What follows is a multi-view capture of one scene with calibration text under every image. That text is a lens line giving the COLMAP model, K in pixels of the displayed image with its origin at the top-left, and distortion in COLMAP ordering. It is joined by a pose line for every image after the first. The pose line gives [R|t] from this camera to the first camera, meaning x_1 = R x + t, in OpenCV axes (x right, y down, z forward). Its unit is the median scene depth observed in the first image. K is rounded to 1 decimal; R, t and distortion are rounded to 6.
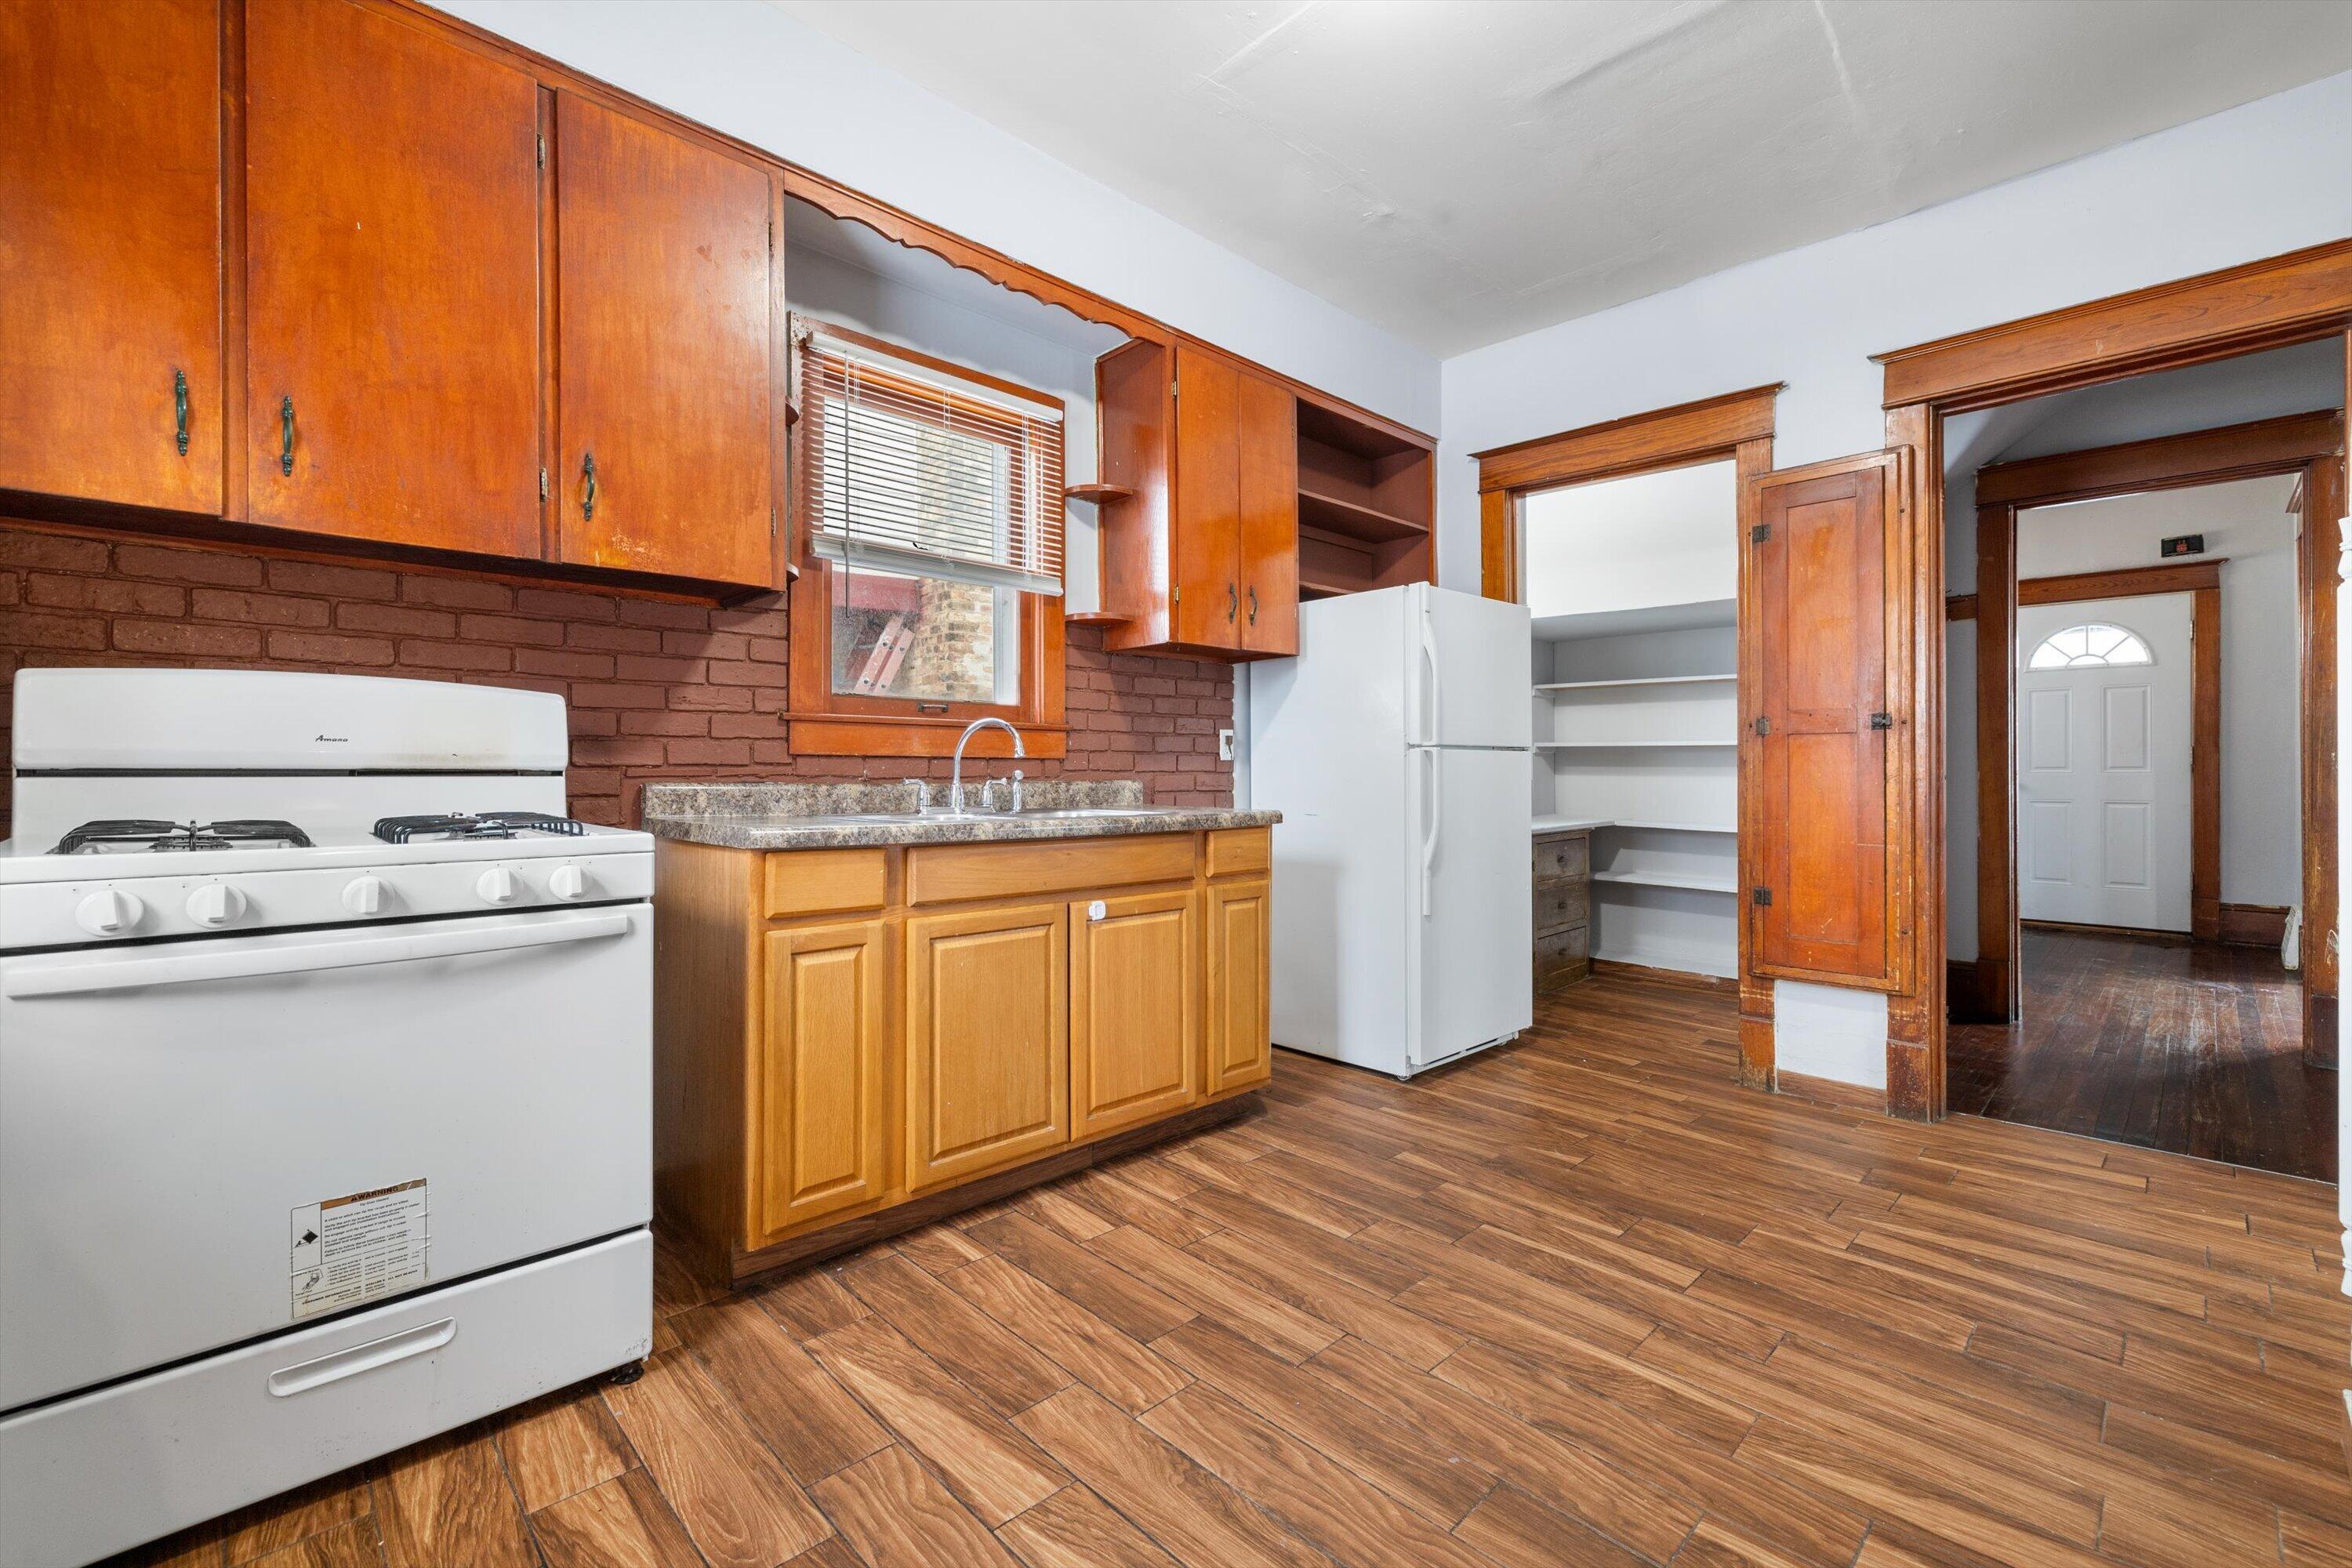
lens RADIAL K [[1005.3, 0, 1158.8], [0, 1005.3, 778.7], [0, 0, 1]] dist [0.000911, -0.000758]
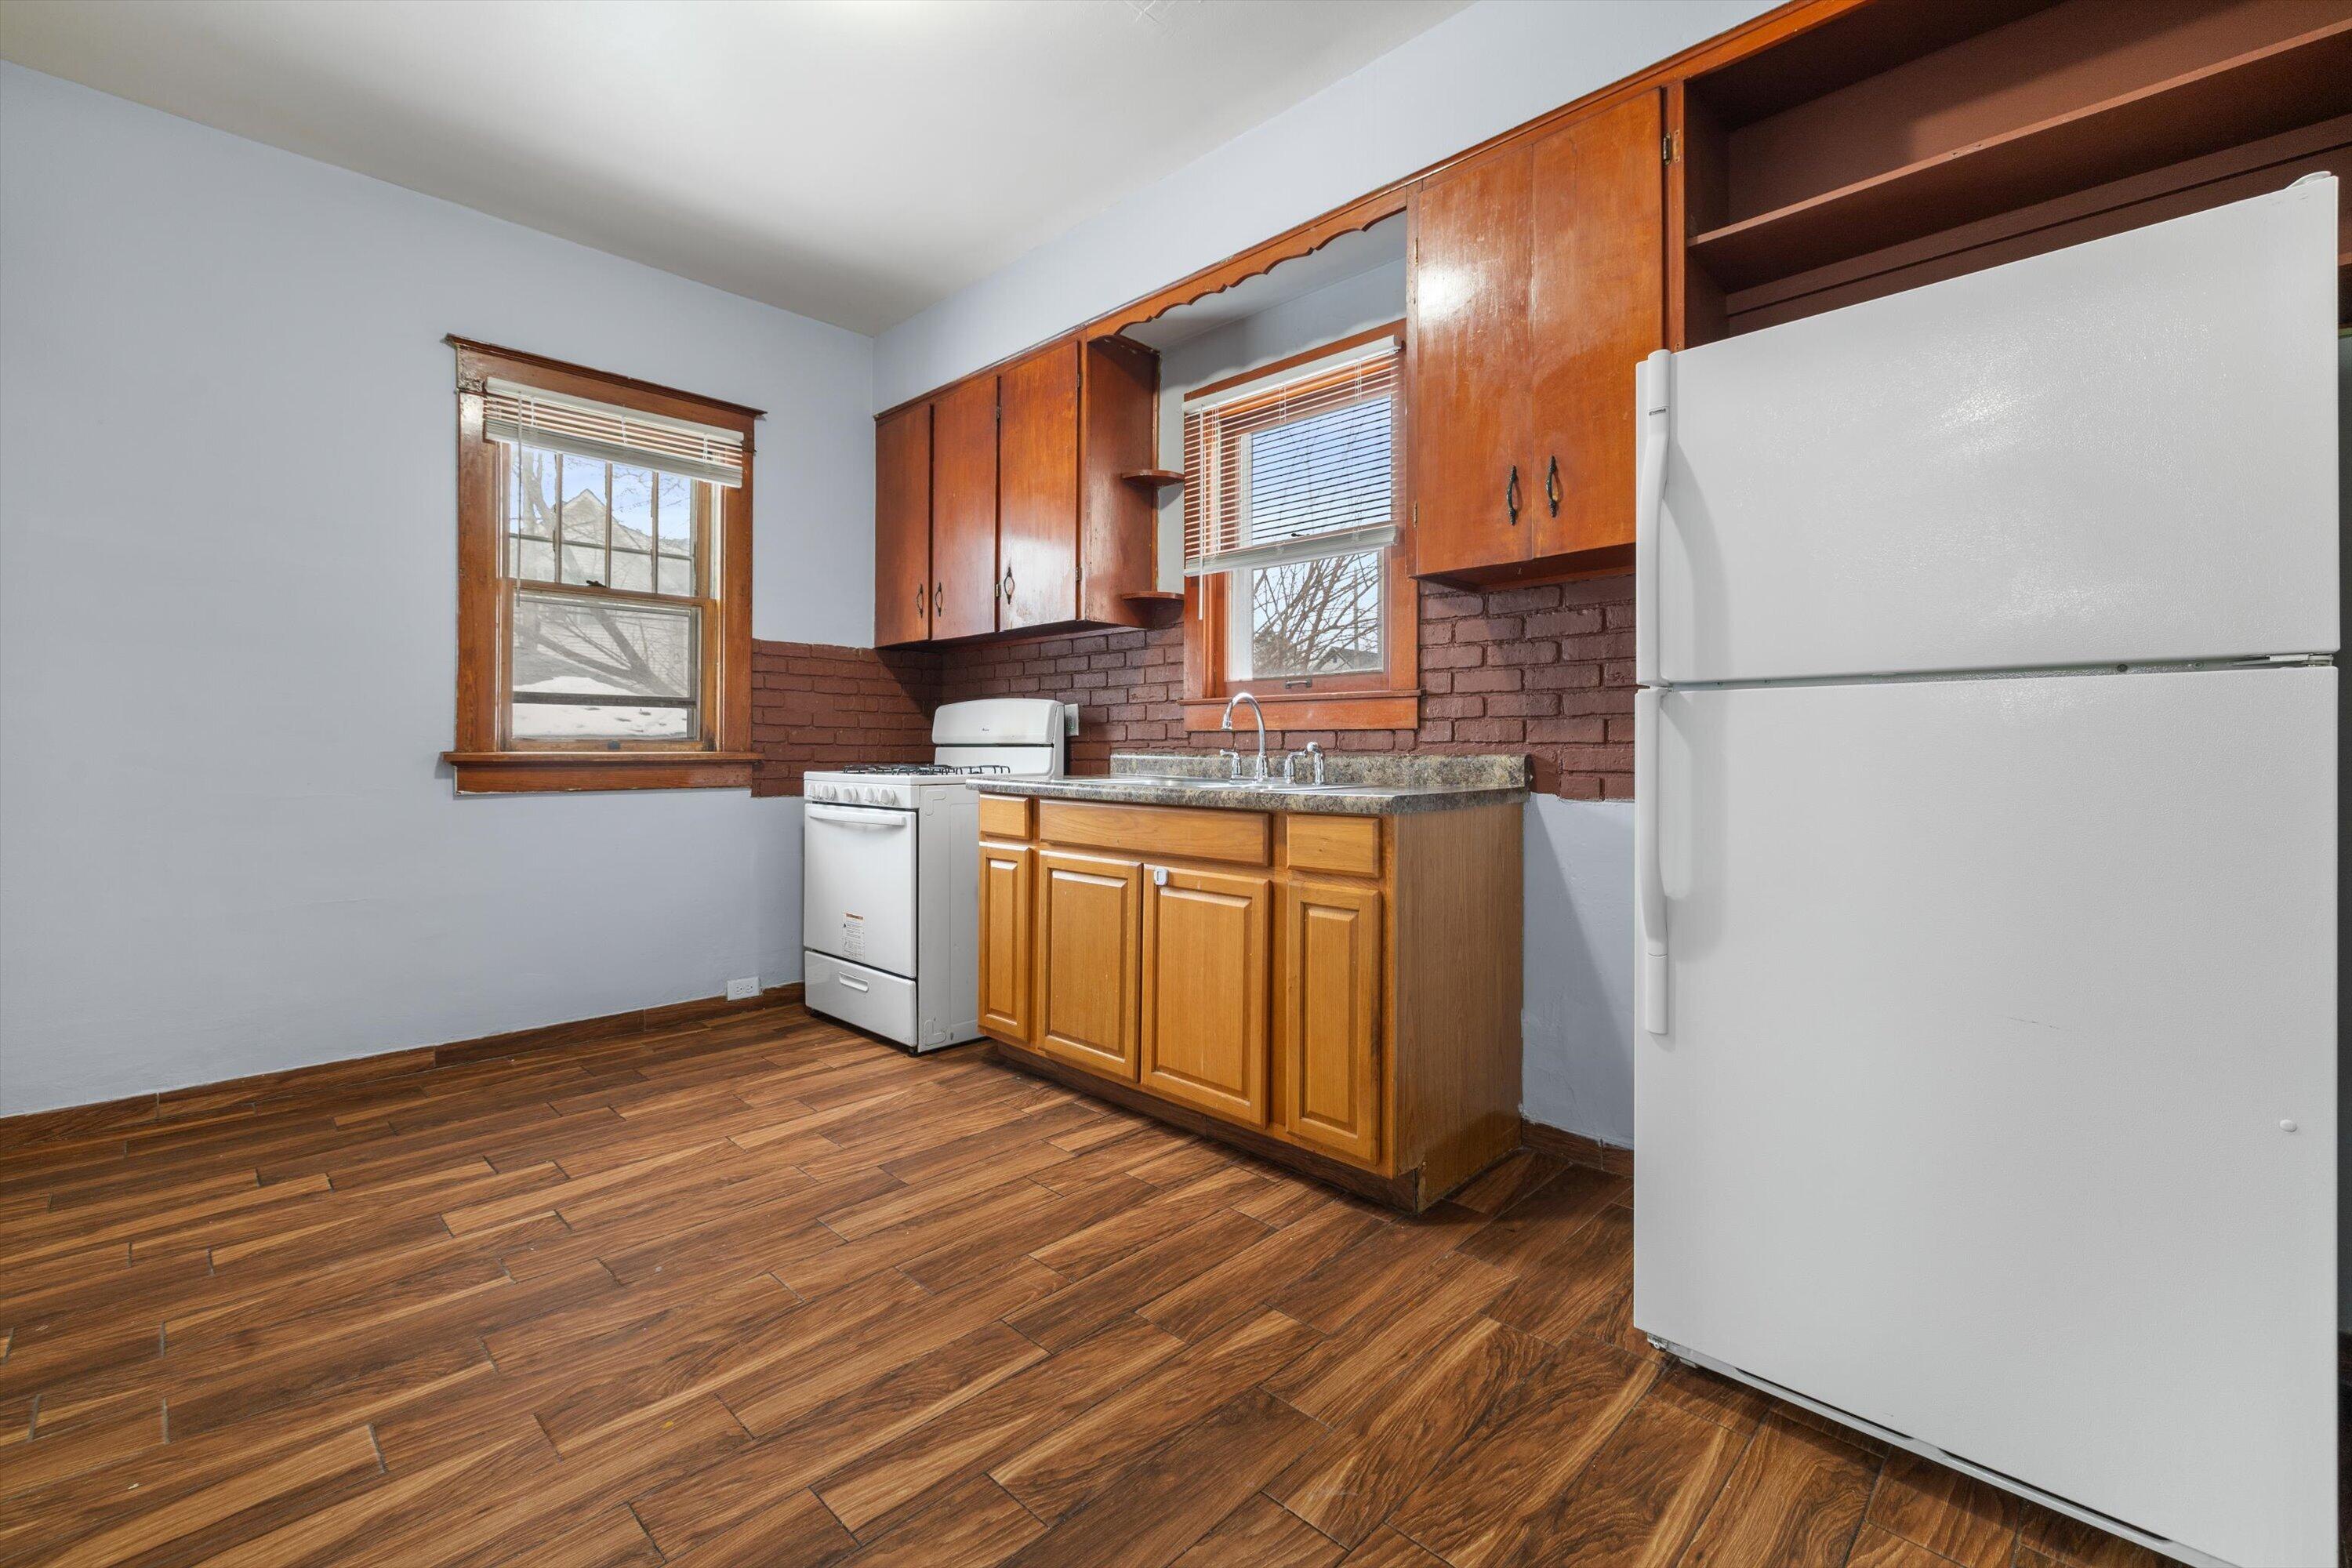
lens RADIAL K [[1005.3, 0, 1176.8], [0, 1005.3, 743.2], [0, 0, 1]] dist [0.000911, -0.000758]
pose [[0.034750, -0.006785, -0.999373, 1.081571], [-0.009166, 0.999933, -0.007107, 0.001162], [0.999354, 0.009407, 0.034686, 1.080416]]
